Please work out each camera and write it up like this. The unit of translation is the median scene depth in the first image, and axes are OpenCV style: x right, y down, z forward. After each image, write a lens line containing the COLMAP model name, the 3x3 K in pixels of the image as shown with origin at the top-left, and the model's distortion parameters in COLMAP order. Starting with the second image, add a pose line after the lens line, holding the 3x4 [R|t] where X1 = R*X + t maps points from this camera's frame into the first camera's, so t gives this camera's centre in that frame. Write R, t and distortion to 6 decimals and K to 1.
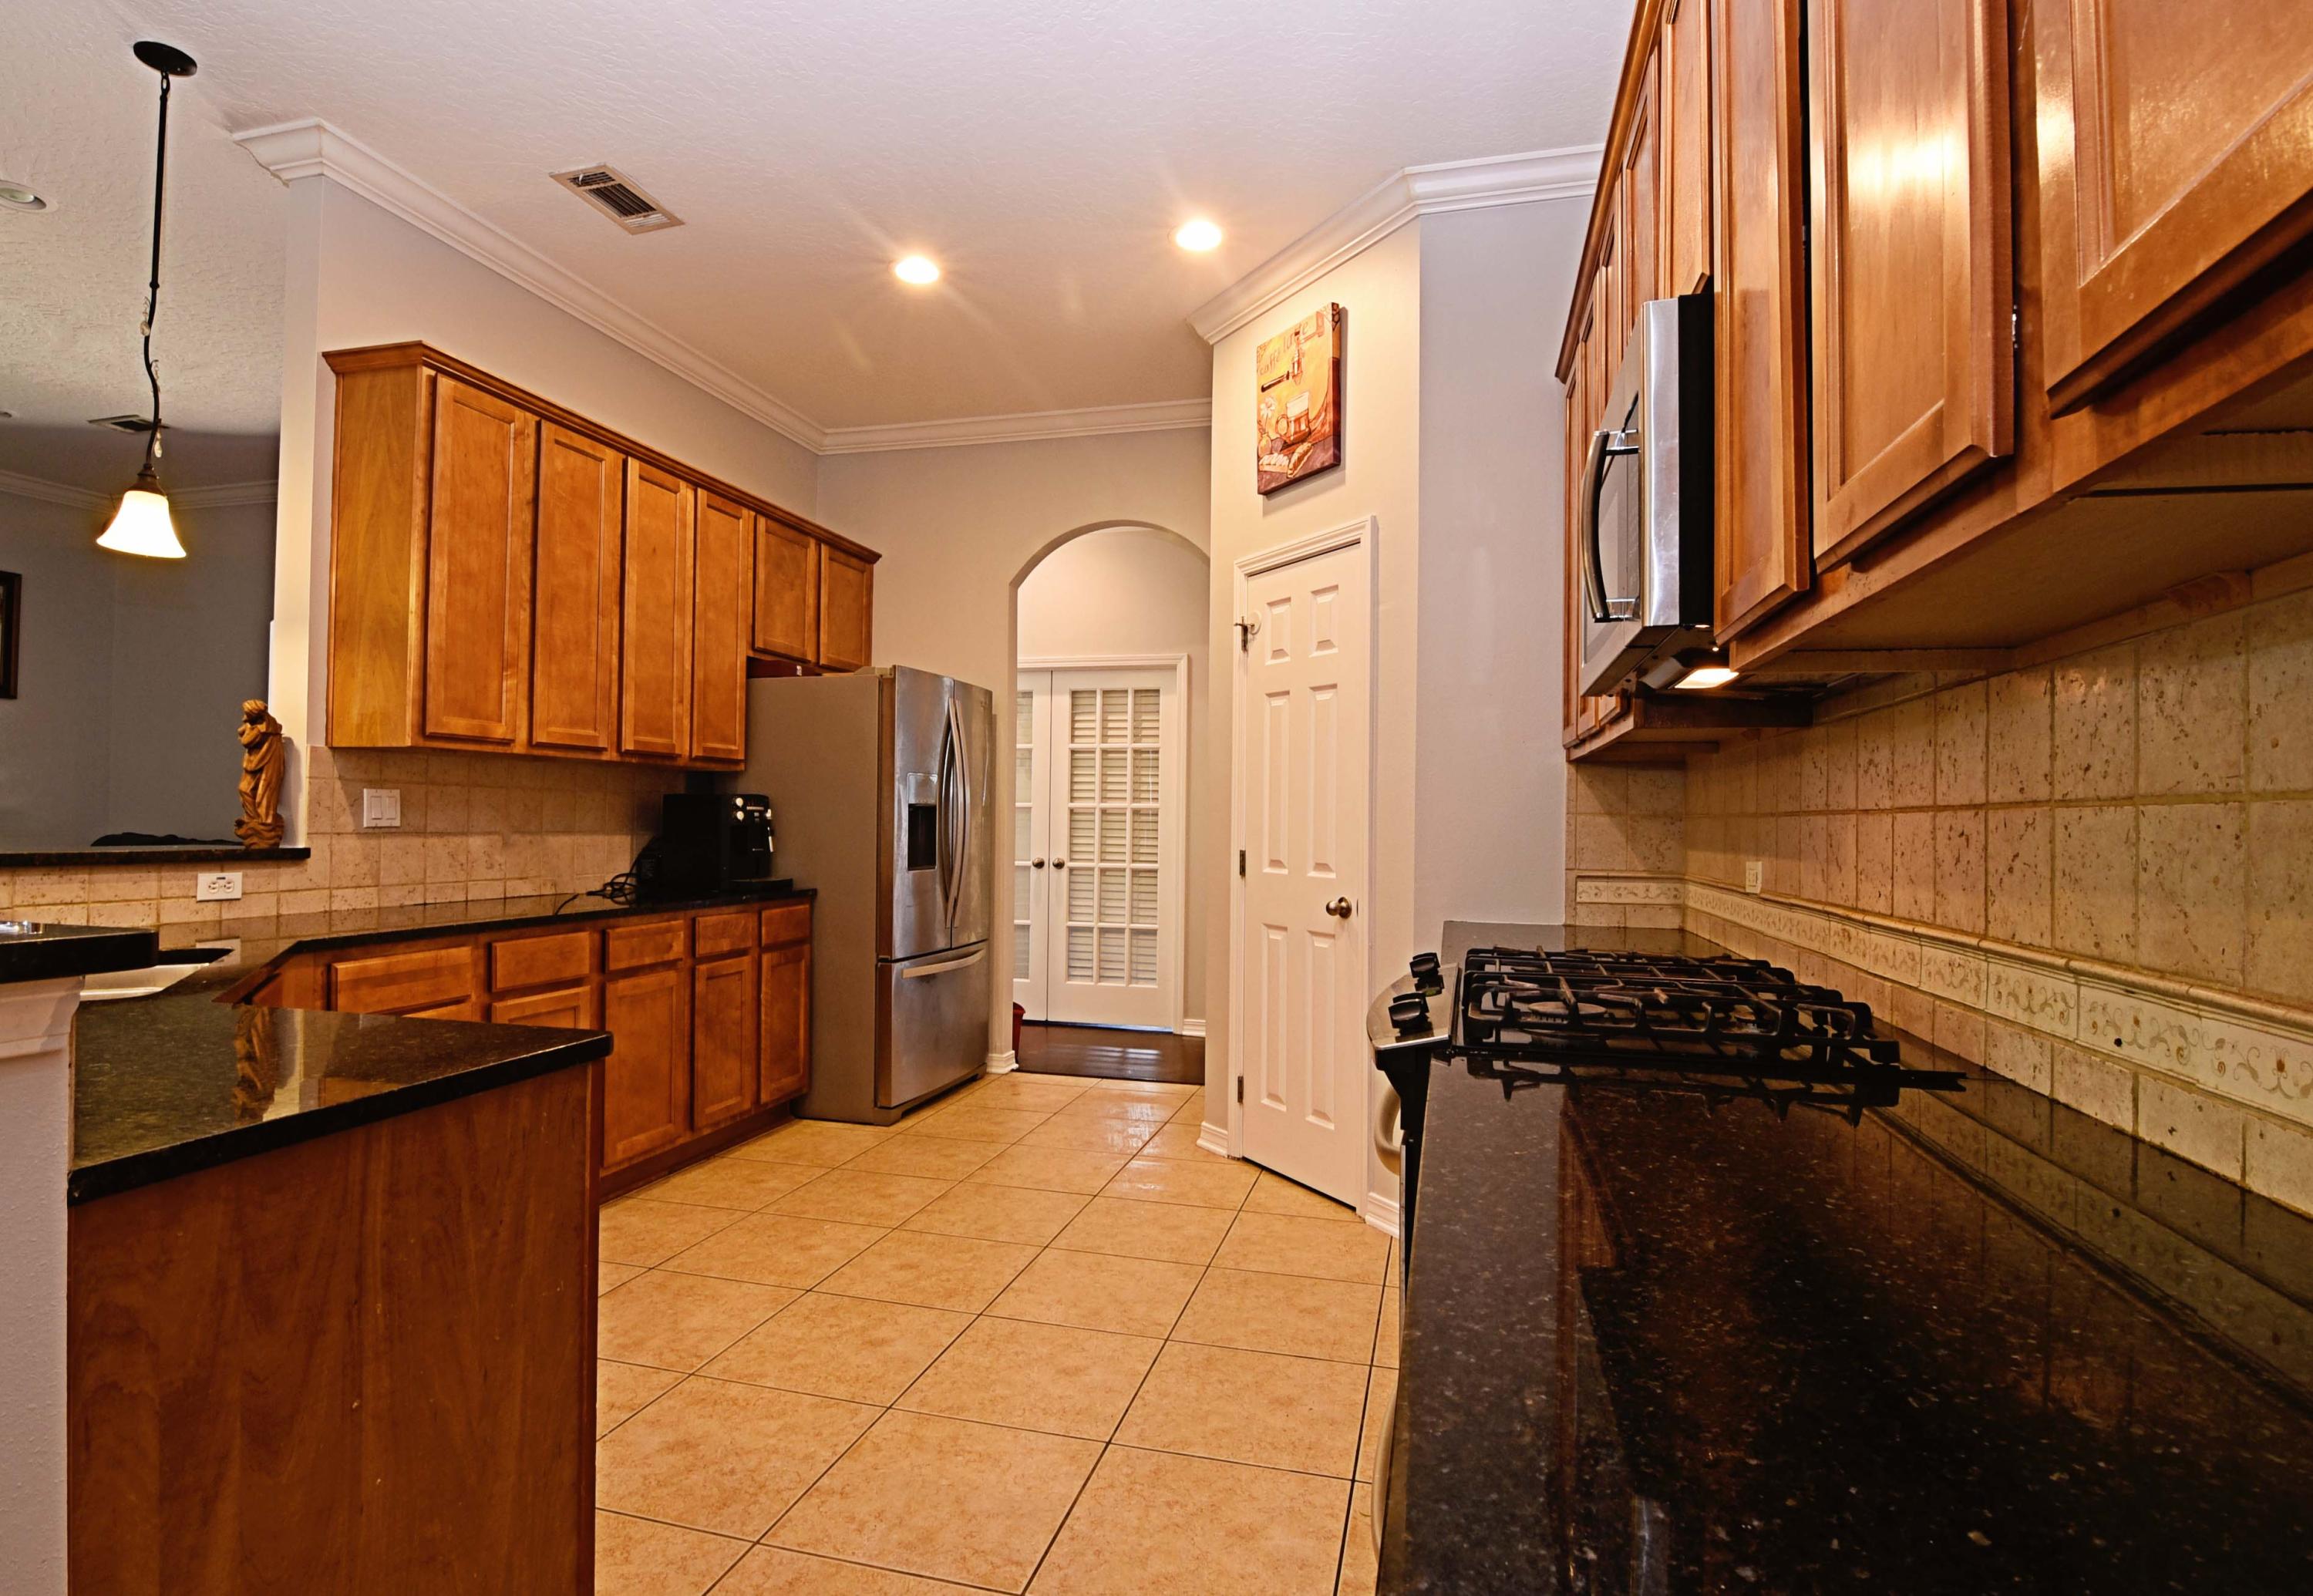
lens RADIAL K [[1156.4, 0, 1156.5], [0, 1156.4, 798.0], [0, 0, 1]] dist [-0.023928, -0.000629]
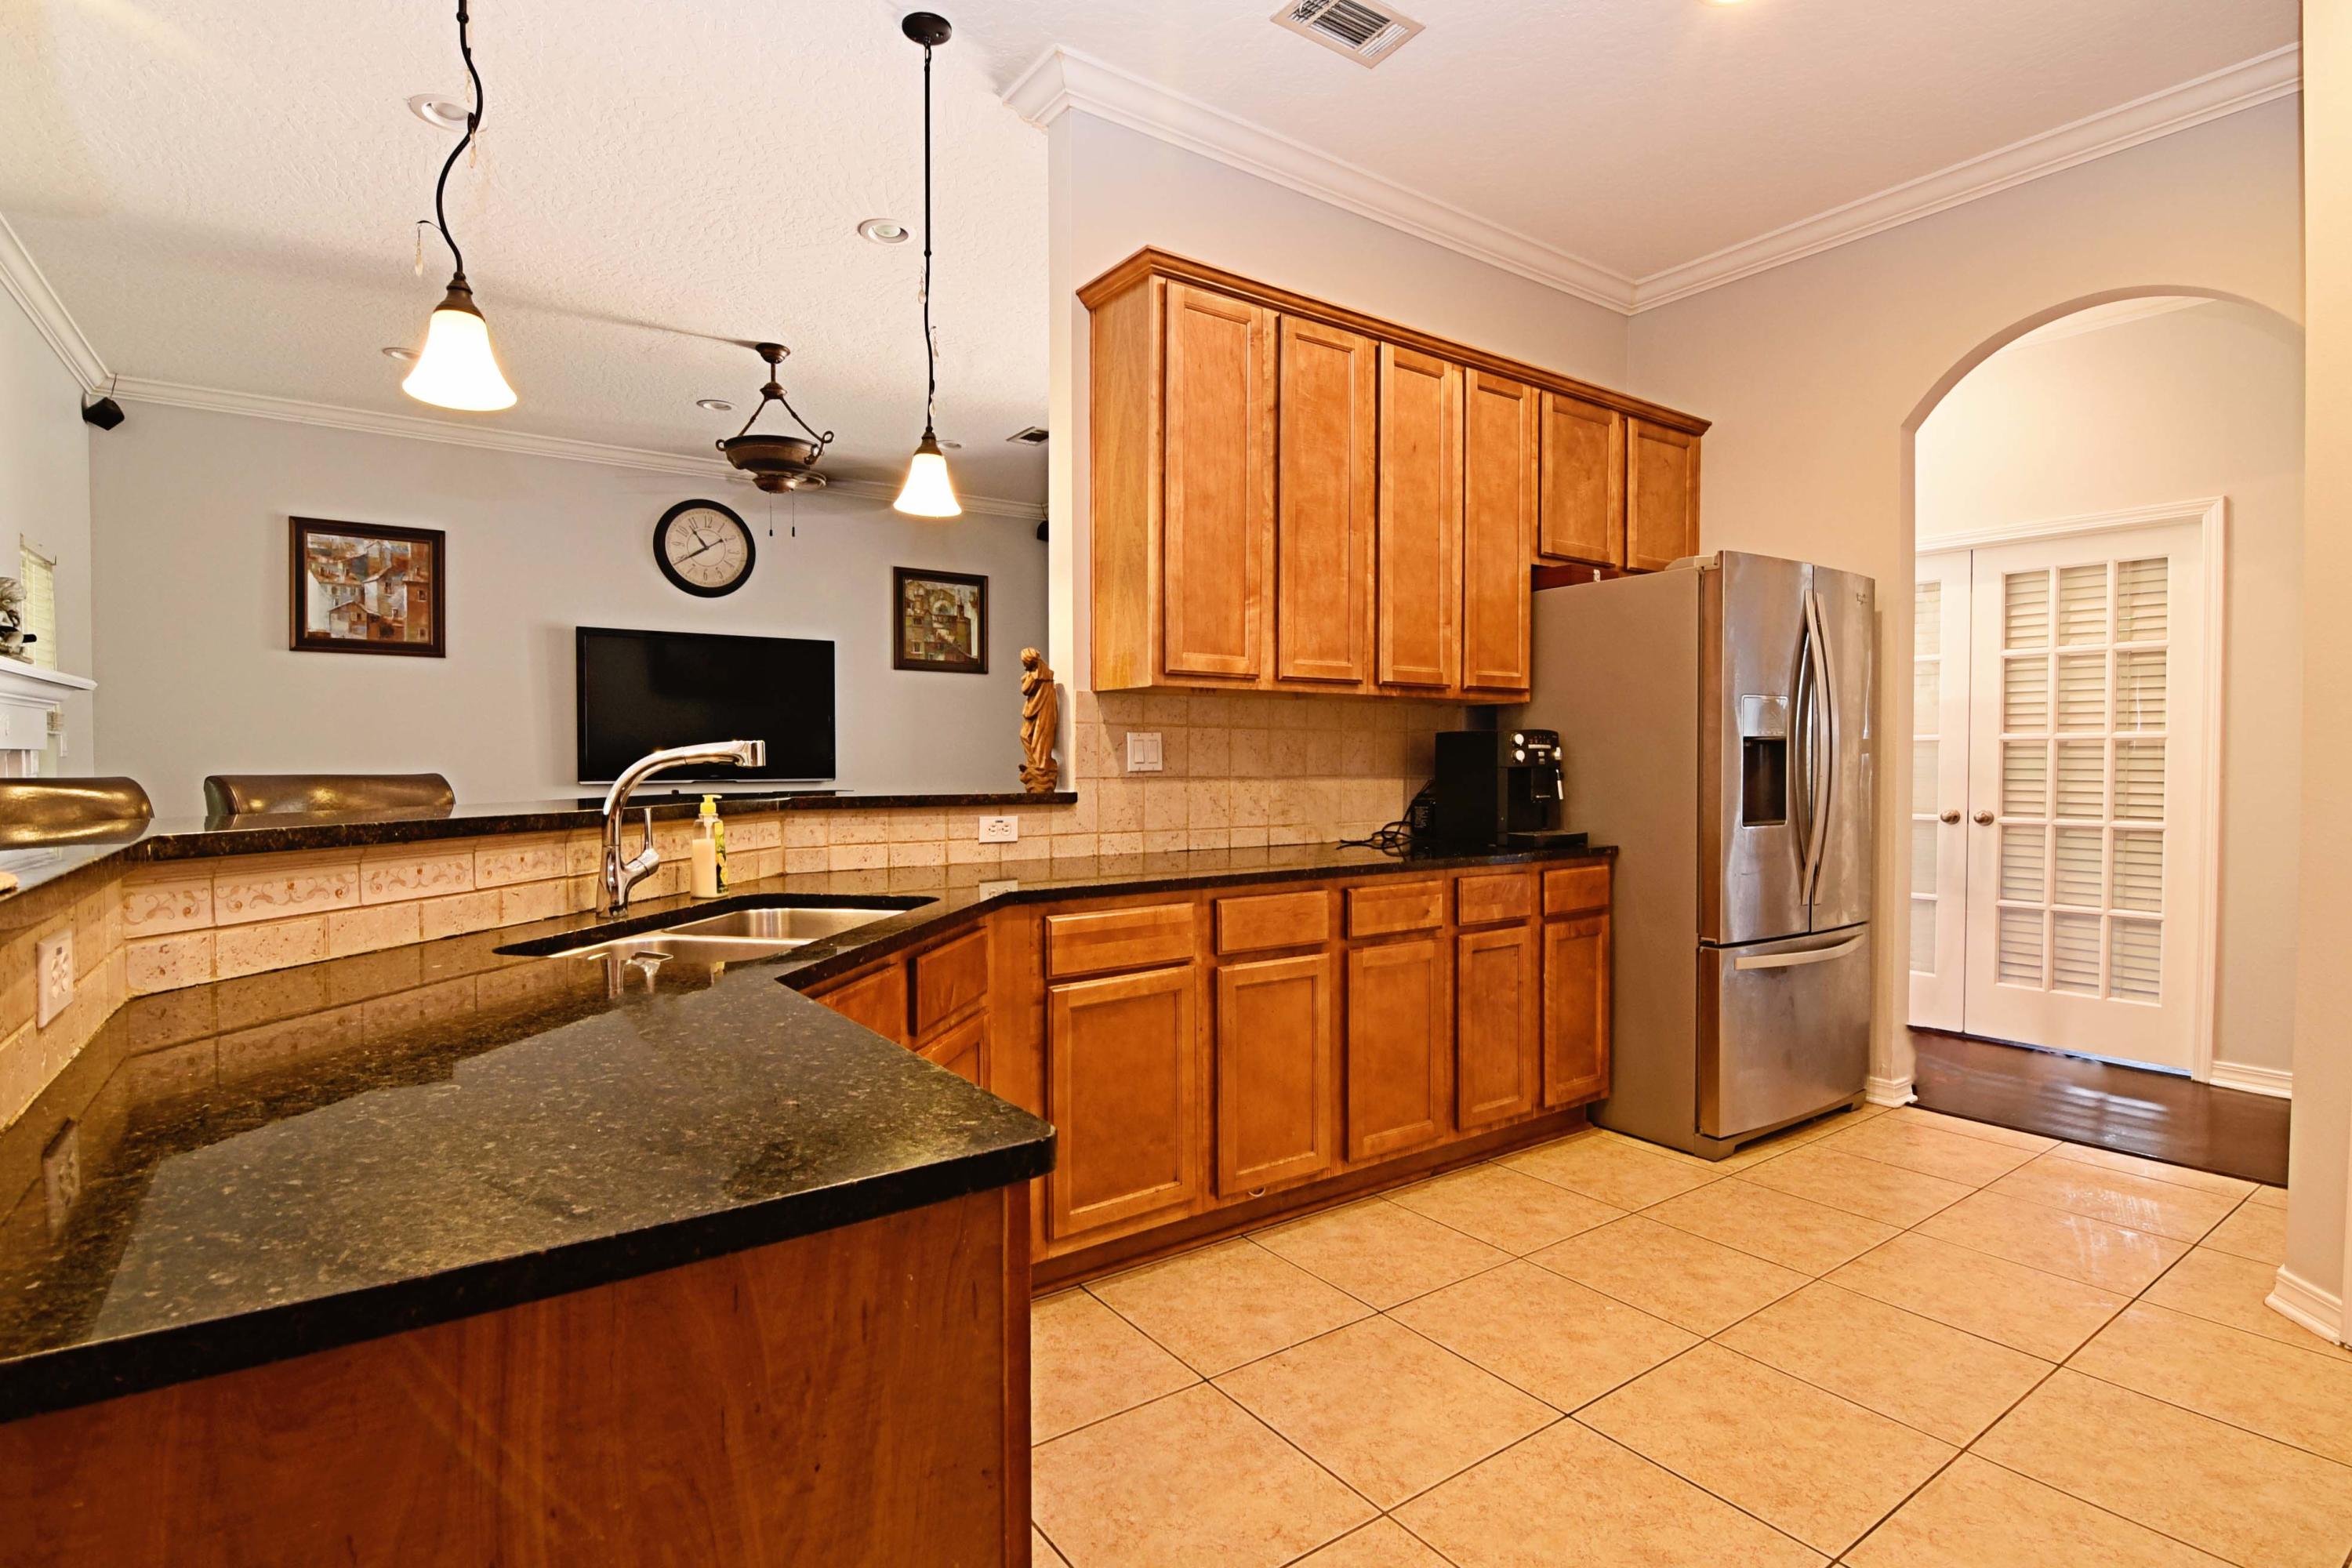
lens RADIAL K [[1136.9, 0, 1167.6], [0, 1136.9, 786.0], [0, 0, 1]] dist [-0.002808, -0.013563]
pose [[0.761936, 0.003664, -0.647642, -0.028494], [0.021302, 0.999301, 0.030715, 0.007632], [0.647302, -0.037199, 0.761325, 0.243181]]
